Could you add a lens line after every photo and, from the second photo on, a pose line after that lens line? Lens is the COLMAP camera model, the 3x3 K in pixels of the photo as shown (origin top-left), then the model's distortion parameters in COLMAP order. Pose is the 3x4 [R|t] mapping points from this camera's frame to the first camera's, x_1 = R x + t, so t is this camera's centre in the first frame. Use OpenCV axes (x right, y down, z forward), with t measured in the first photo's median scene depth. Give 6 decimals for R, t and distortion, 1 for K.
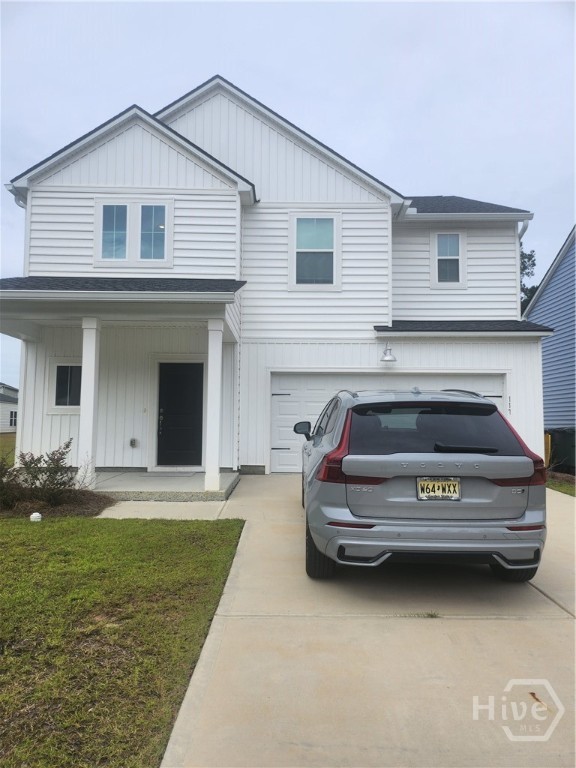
lens RADIAL K [[541.4, 0, 288.4], [0, 541.4, 379.0], [0, 0, 1]] dist [0.032628, -0.011935]
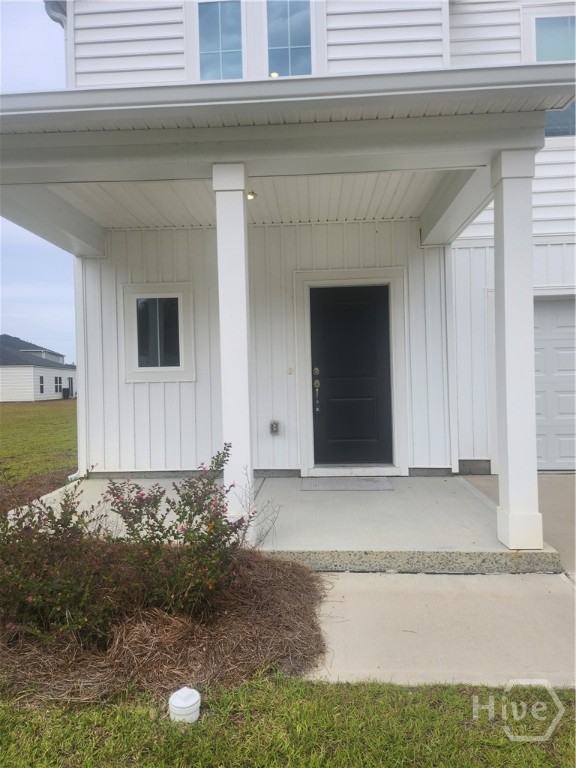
lens RADIAL K [[541.4, 0, 289.0], [0, 541.4, 386.1], [0, 0, 1]] dist [0.032628, -0.011935]
pose [[0.997706, -0.025488, -0.062721, -0.236475], [0.030962, 0.995647, 0.087915, 0.023909], [0.060207, -0.089655, 0.994151, 0.439325]]
